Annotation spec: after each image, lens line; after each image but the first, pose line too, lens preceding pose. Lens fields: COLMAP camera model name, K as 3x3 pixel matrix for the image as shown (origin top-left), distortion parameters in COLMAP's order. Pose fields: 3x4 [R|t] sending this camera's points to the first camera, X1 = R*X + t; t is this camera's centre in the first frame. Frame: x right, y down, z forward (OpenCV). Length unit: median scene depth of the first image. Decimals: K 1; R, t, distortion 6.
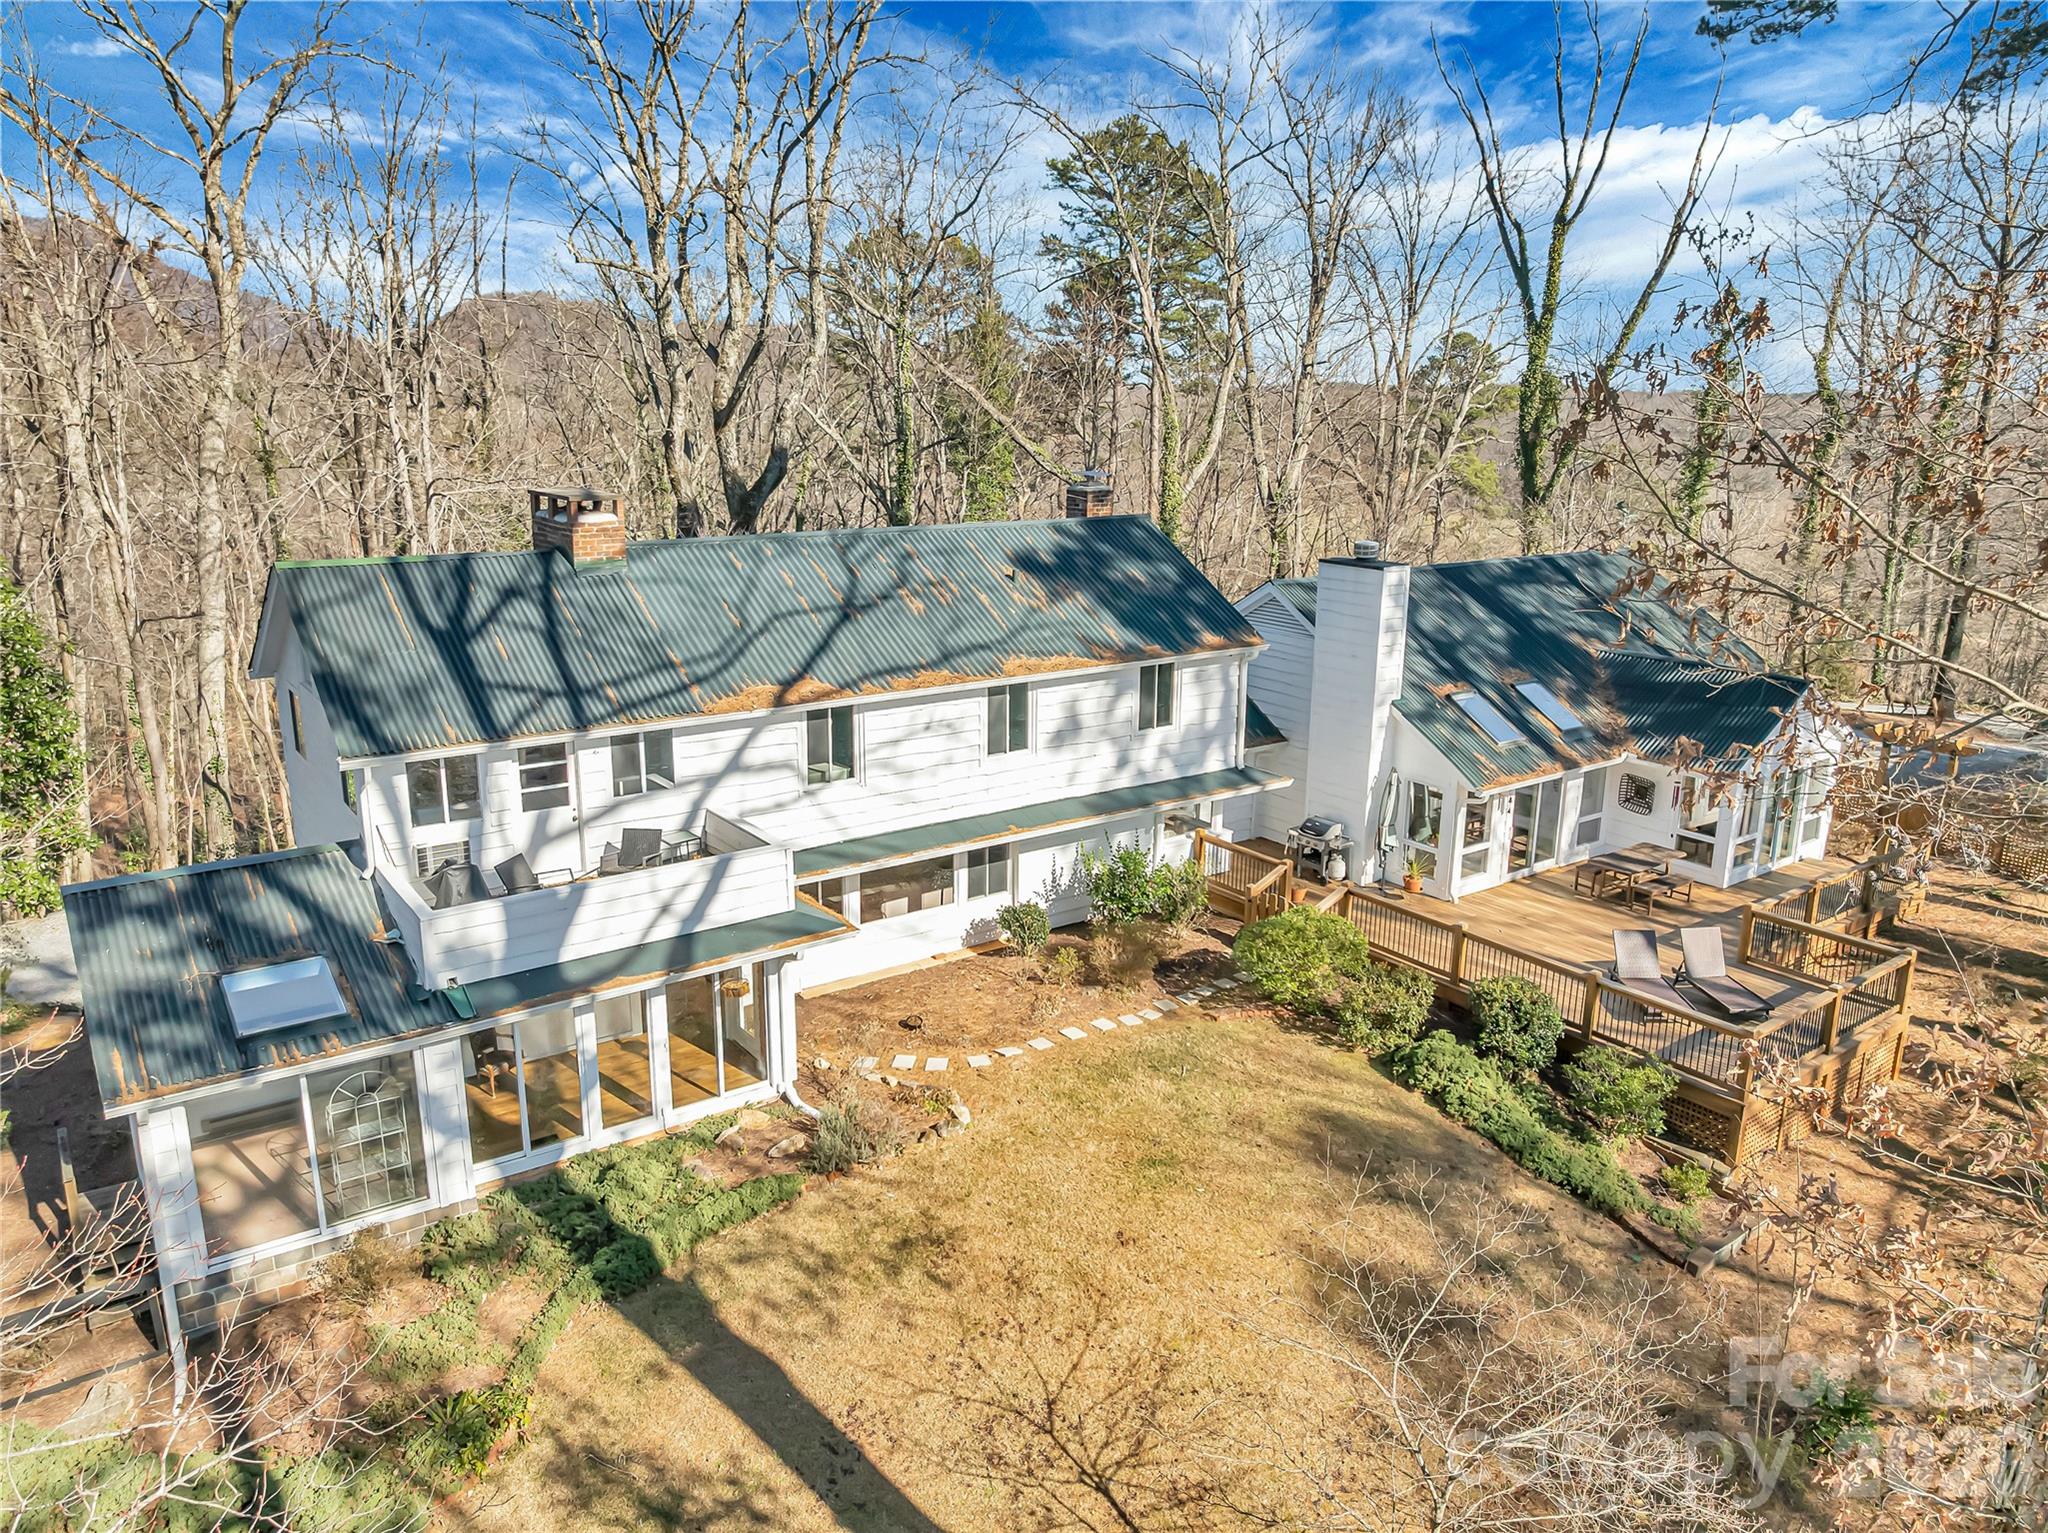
lens RADIAL K [[1433.6, 0, 1003.9], [0, 1433.6, 736.7], [0, 0, 1]] dist [0.002177, -0.031743]
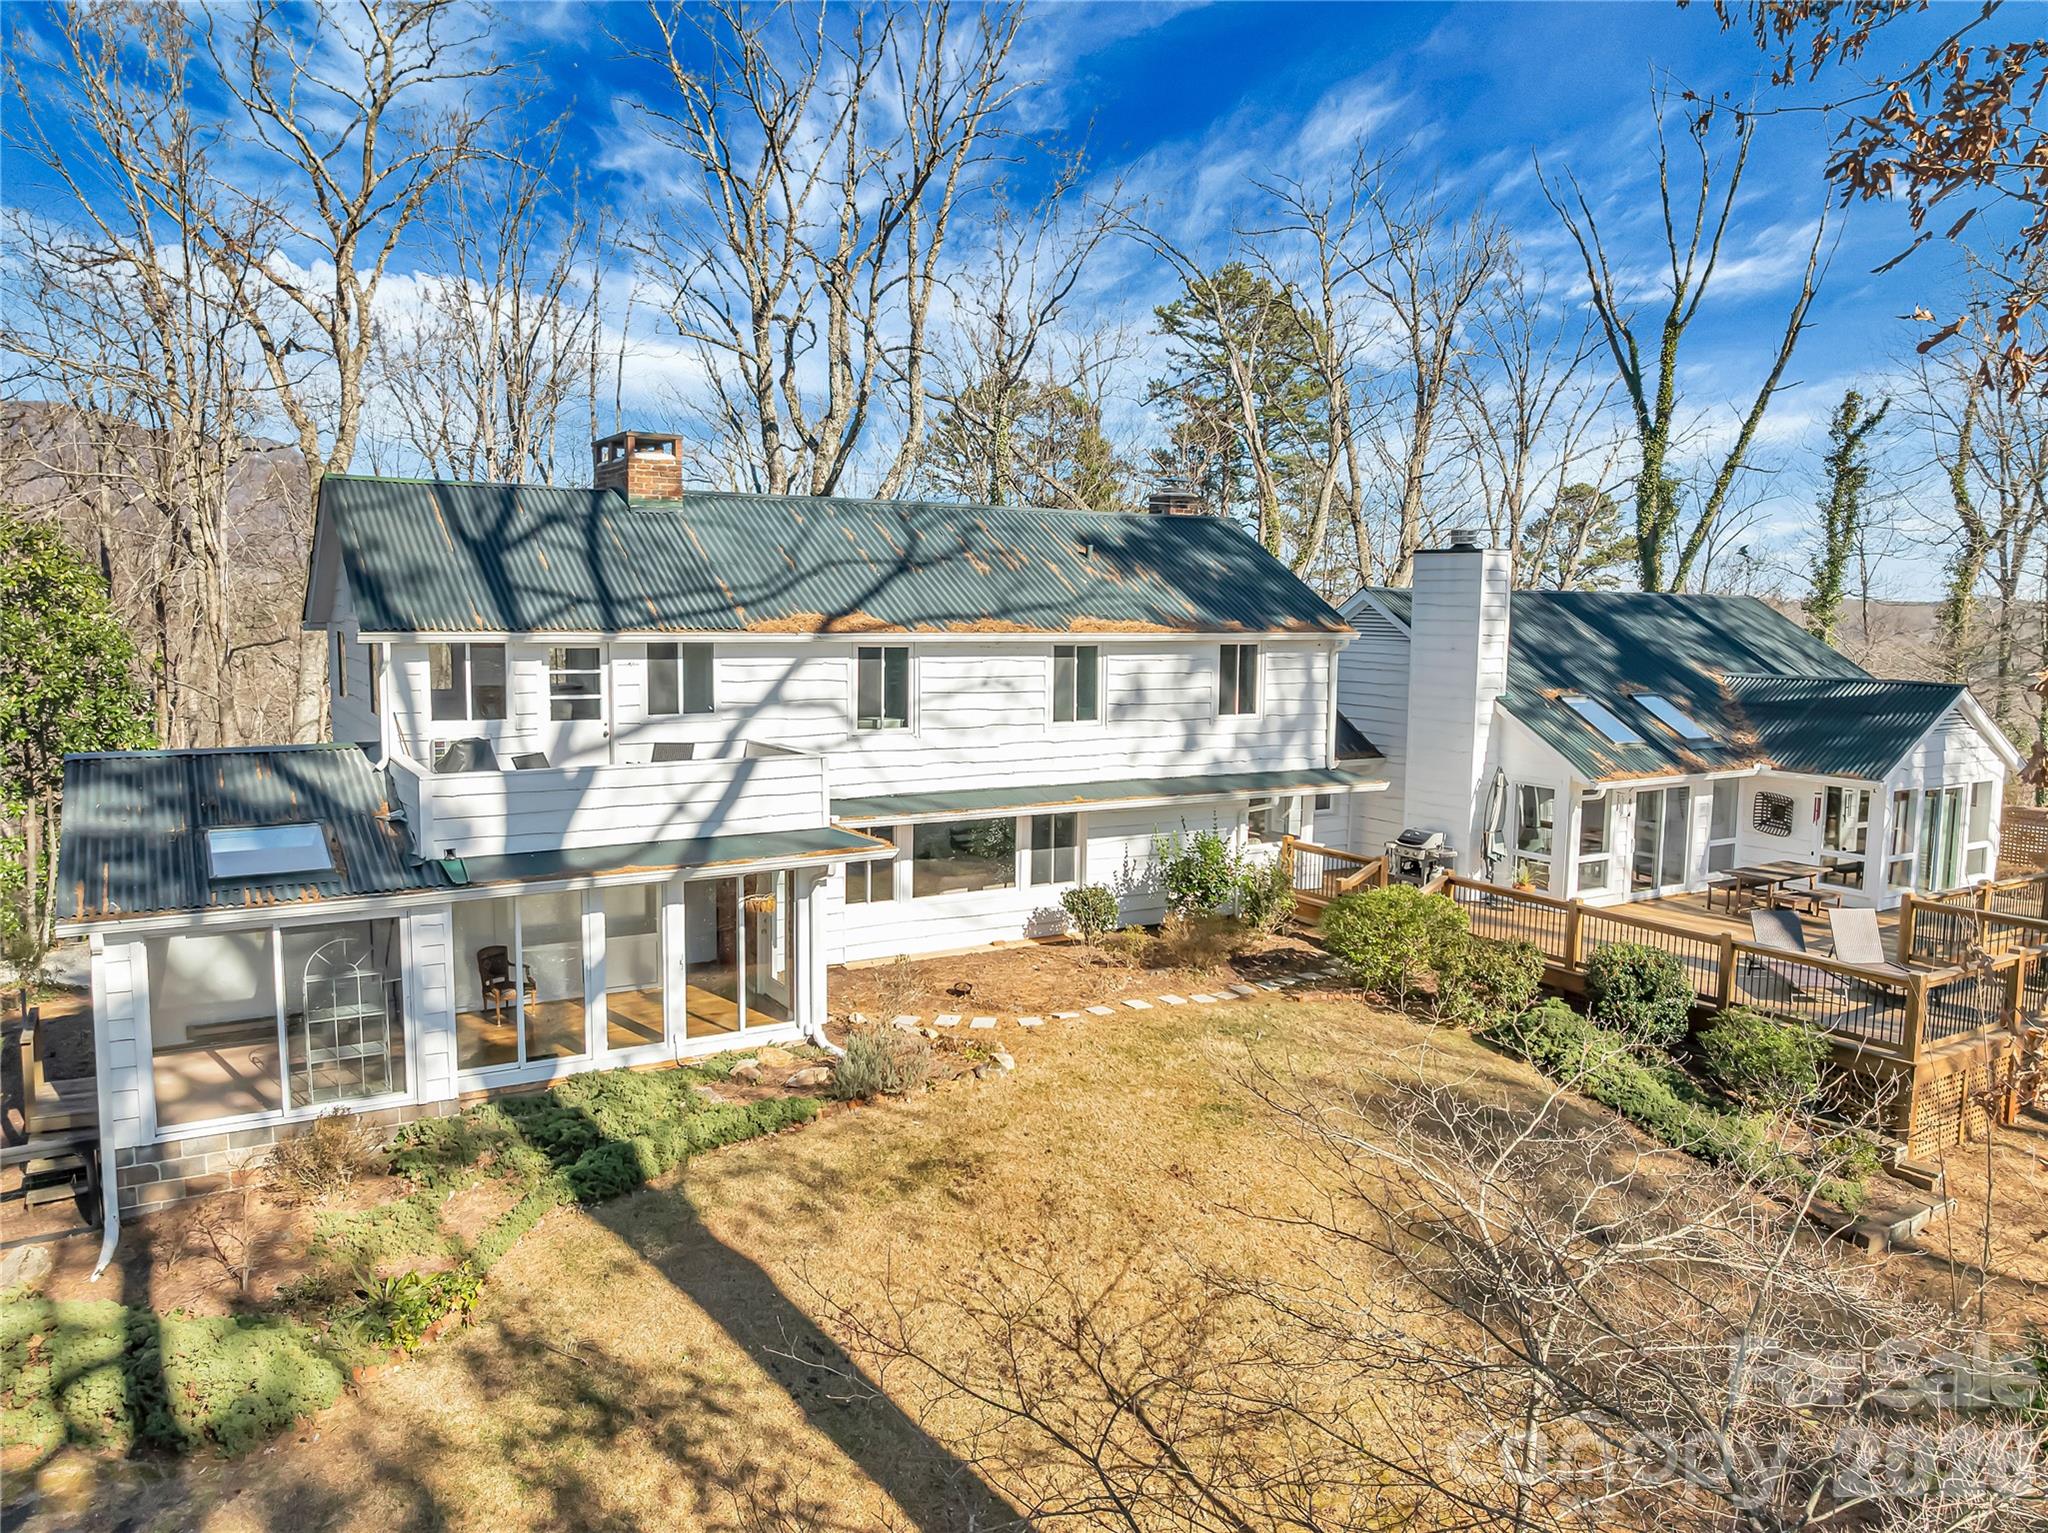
lens RADIAL K [[1427.0, 0, 1024.0], [0, 1427.0, 766.5], [0, 0, 1]] dist [-0.005833, -0.007526]
pose [[0.997518, 0.011148, -0.069527, 0.034897], [-0.019561, 0.992395, -0.121527, 0.155740], [0.067644, 0.122586, 0.990150, 0.080999]]
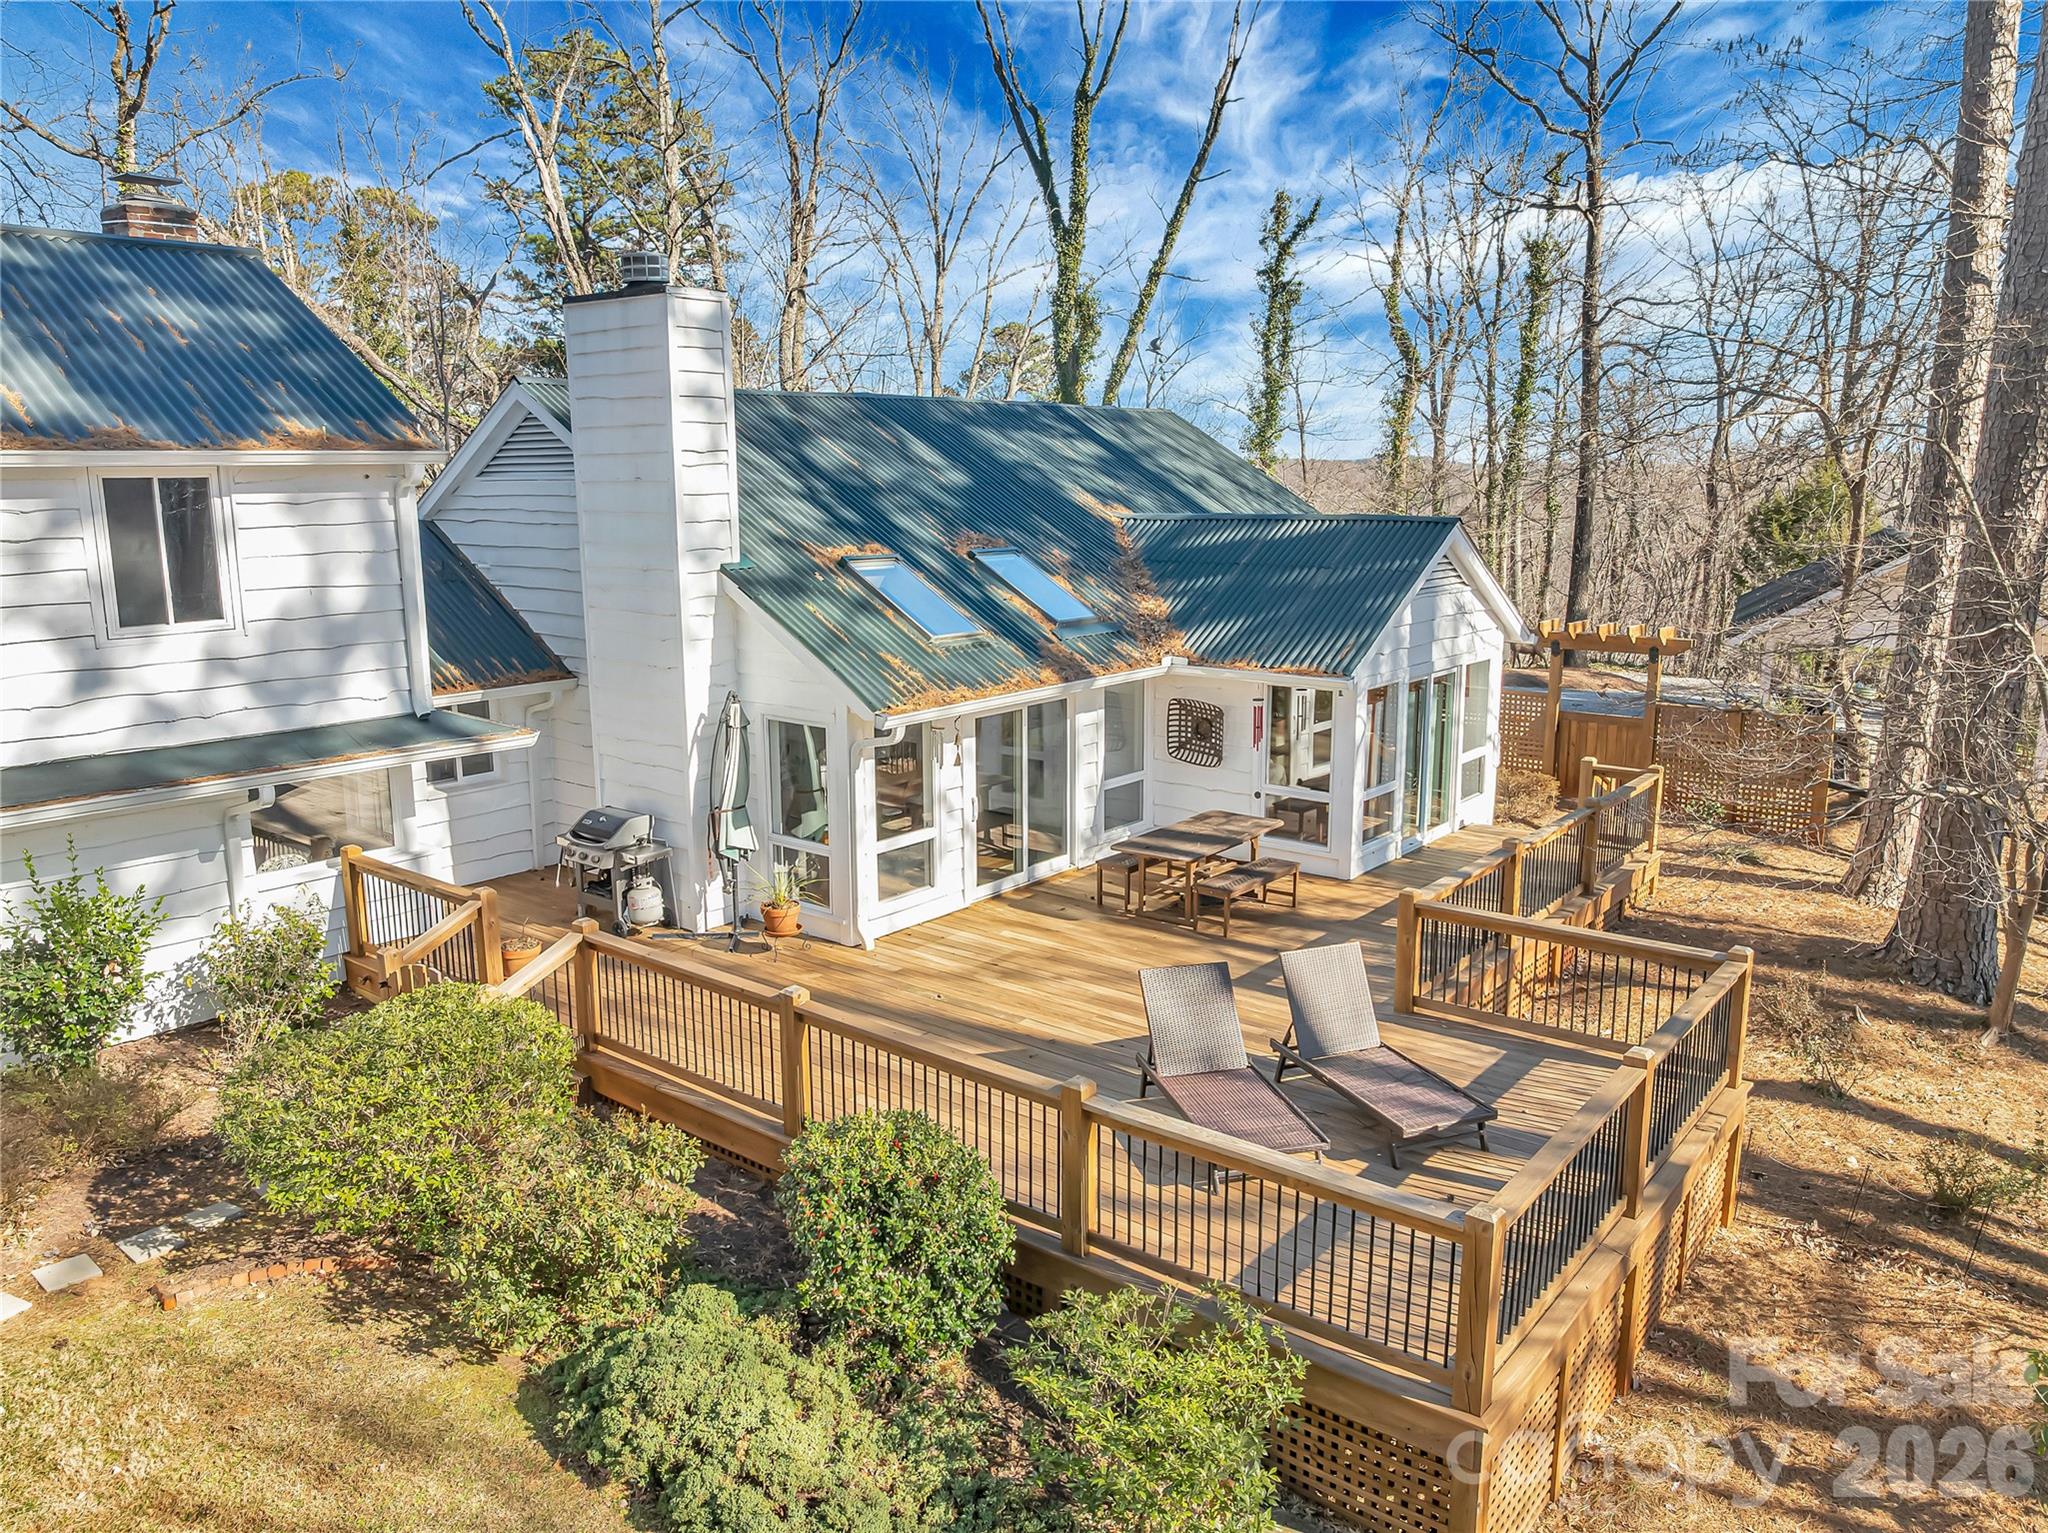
lens RADIAL K [[1461.1, 0, 987.2], [0, 1461.1, 761.7], [0, 0, 1]] dist [-0.035889, -0.002347]
pose [[0.968012, -0.062766, 0.242925, 0.261886], [0.073373, 0.996695, -0.034859, 0.079684], [-0.239934, 0.051568, 0.969419, 0.545599]]
